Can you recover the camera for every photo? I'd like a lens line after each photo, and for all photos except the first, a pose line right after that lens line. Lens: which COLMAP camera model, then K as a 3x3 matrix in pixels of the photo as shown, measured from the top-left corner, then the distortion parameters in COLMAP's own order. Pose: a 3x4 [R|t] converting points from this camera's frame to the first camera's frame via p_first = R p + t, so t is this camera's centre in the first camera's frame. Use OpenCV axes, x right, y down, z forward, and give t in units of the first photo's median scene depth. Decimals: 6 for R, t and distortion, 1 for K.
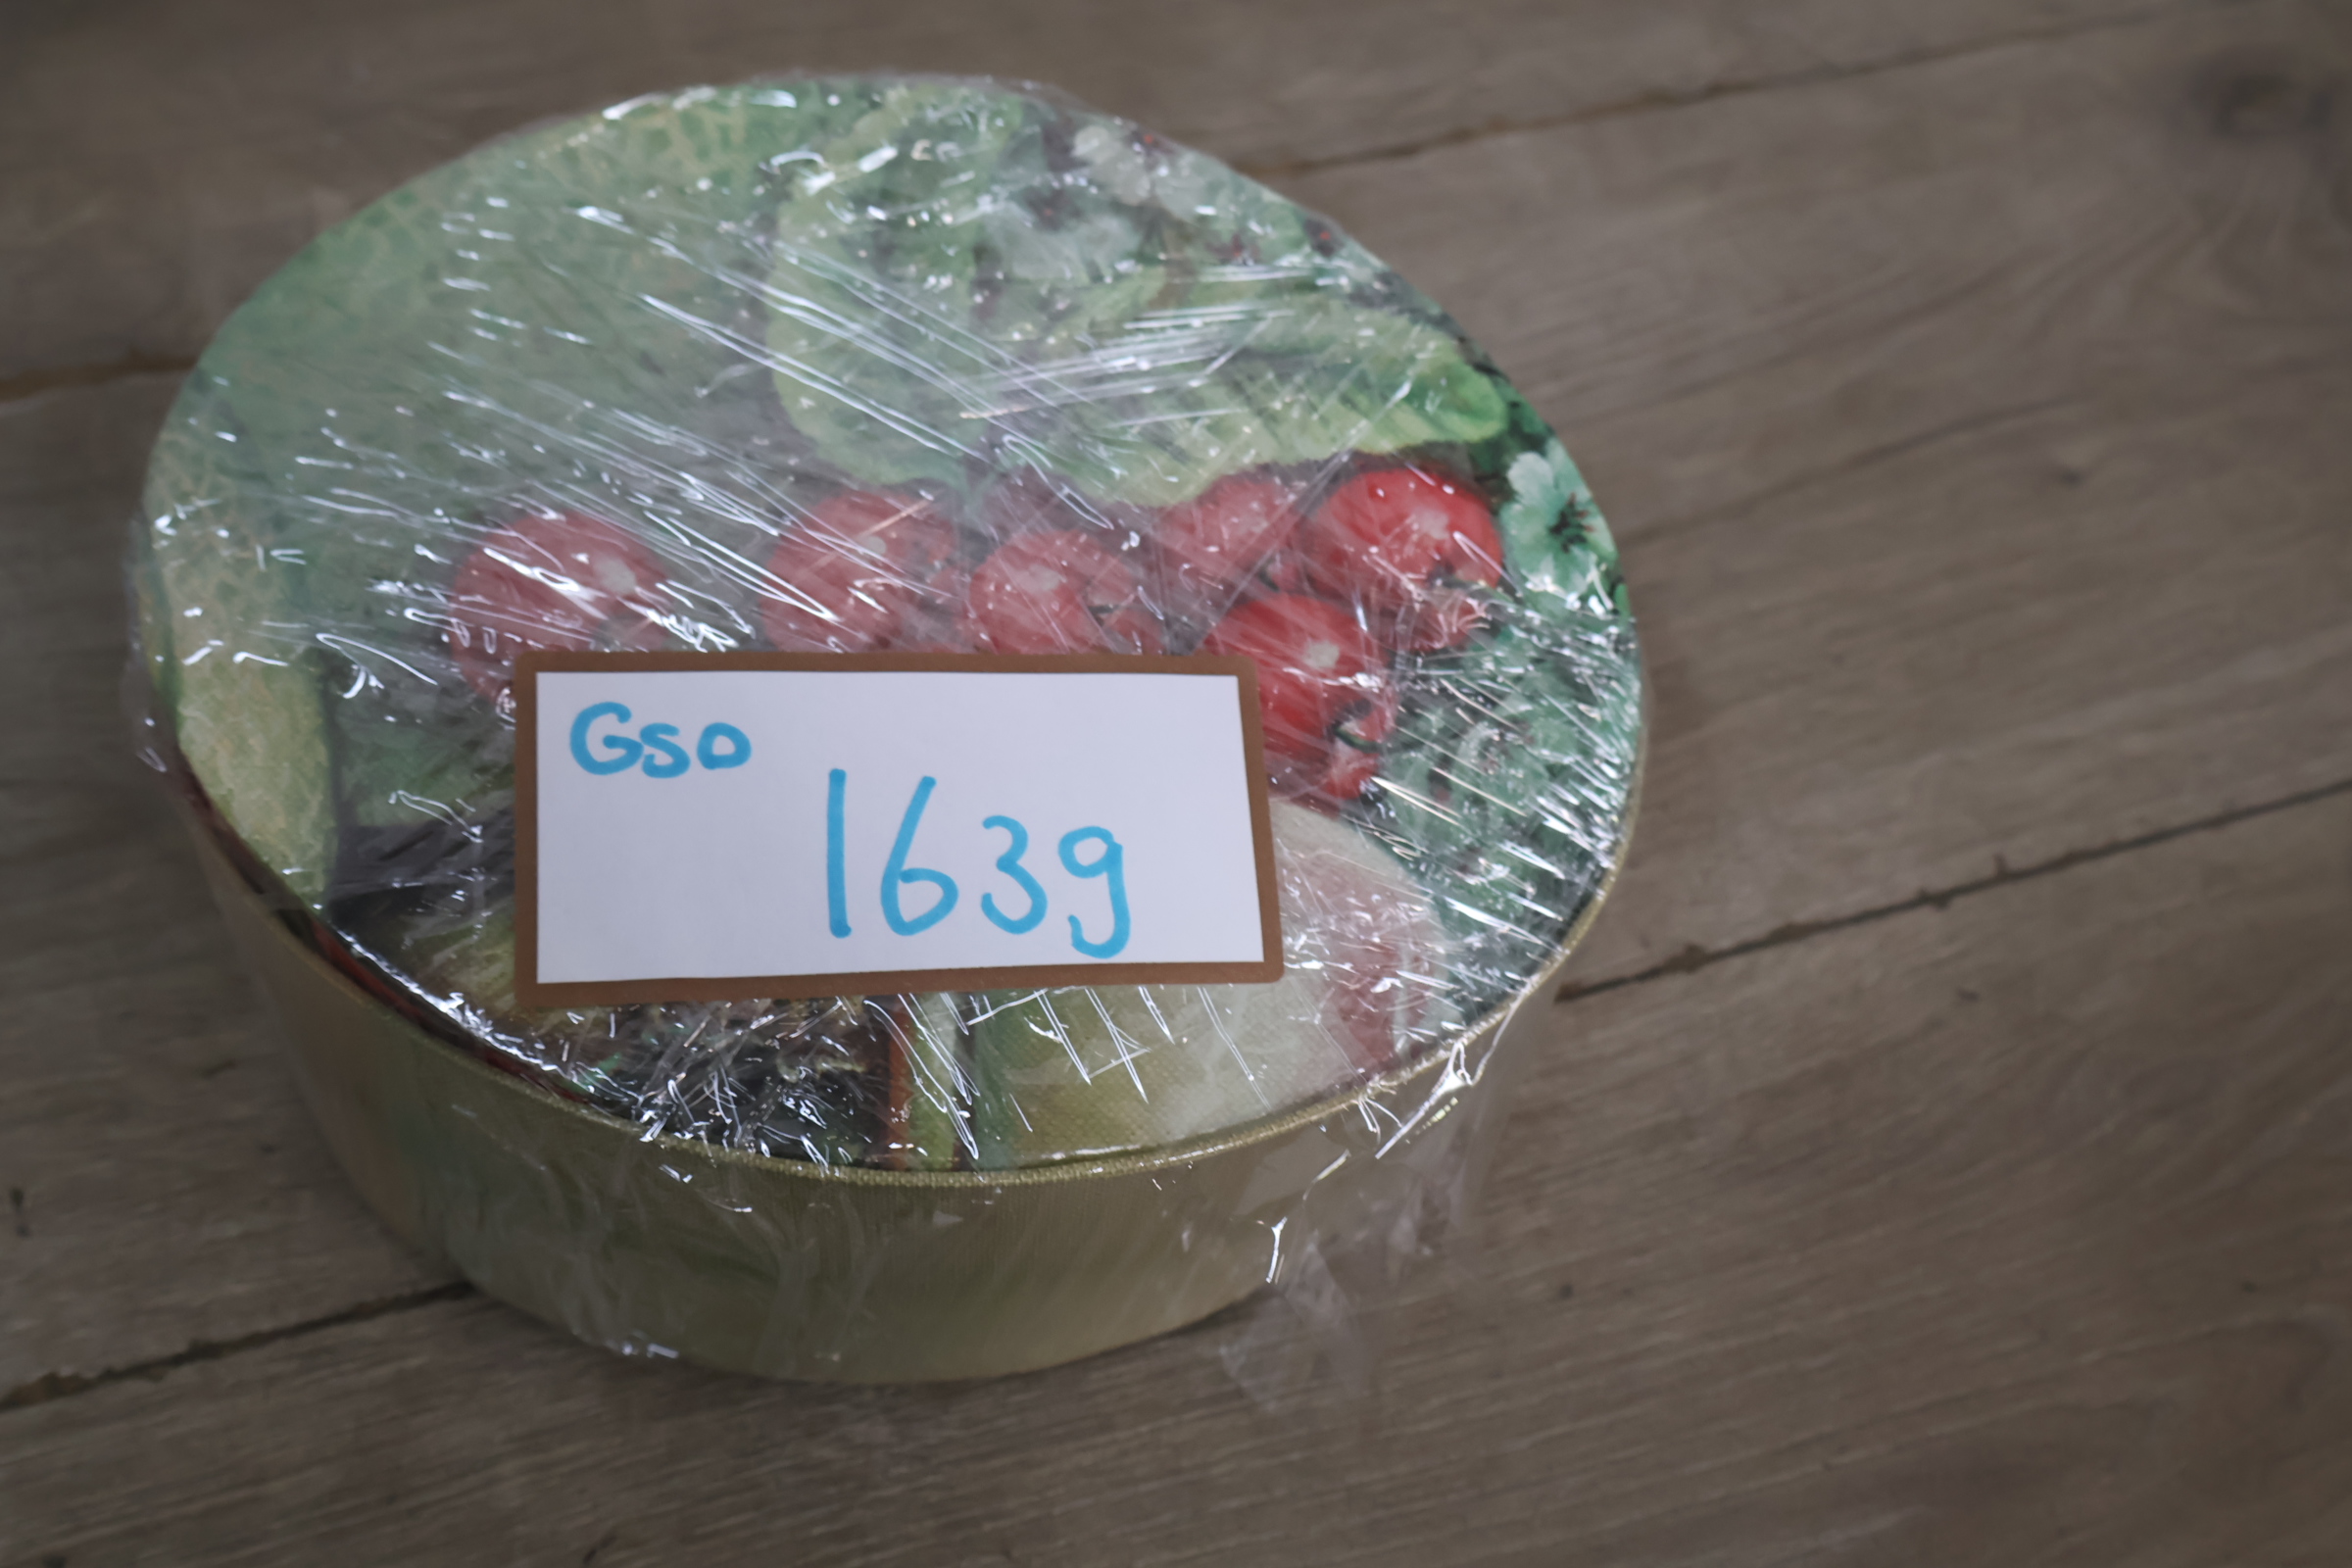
lens RADIAL K [[2645.1, 0, 1176.0], [0, 2645.1, 784.0], [0, 0, 1]] dist [0.019820, -0.256266]
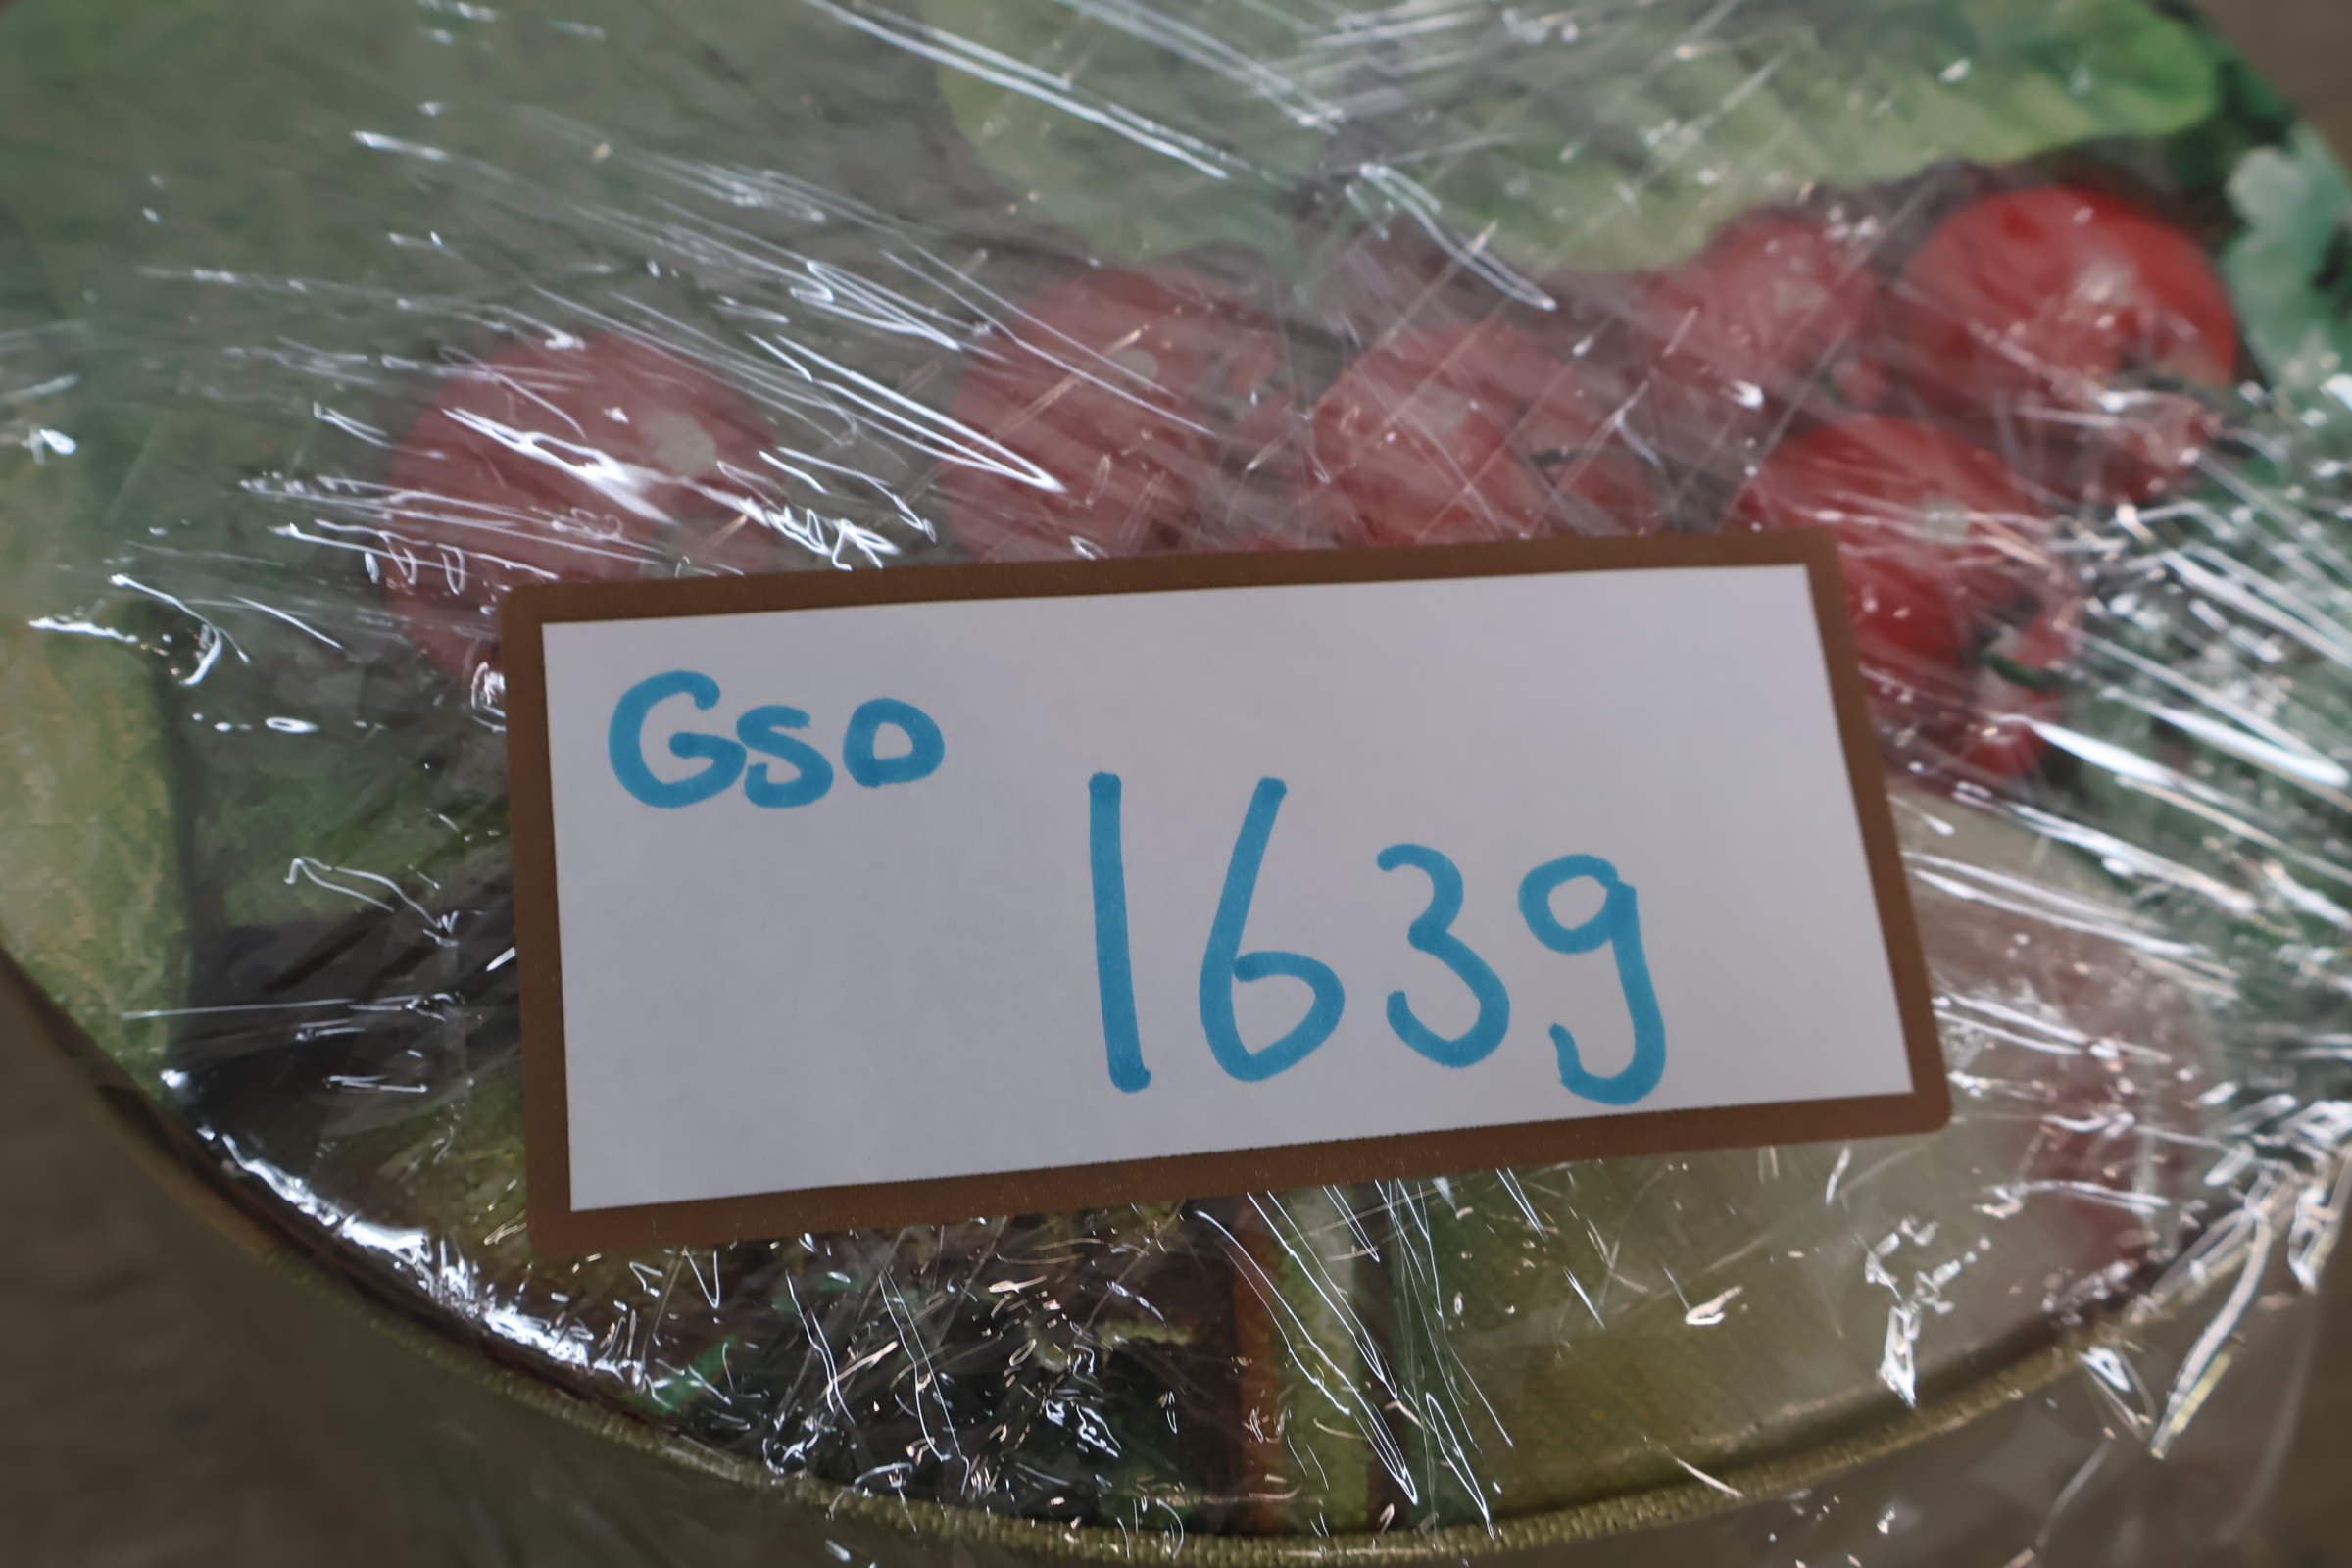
lens RADIAL K [[2645.1, 0, 1176.0], [0, 2645.1, 784.0], [0, 0, 1]] dist [0.019820, -0.256266]
pose [[0.997601, -0.050020, -0.047862, -0.087041], [0.051332, 0.998328, 0.026584, -0.017007], [0.046452, -0.028977, 0.998500, 0.458949]]
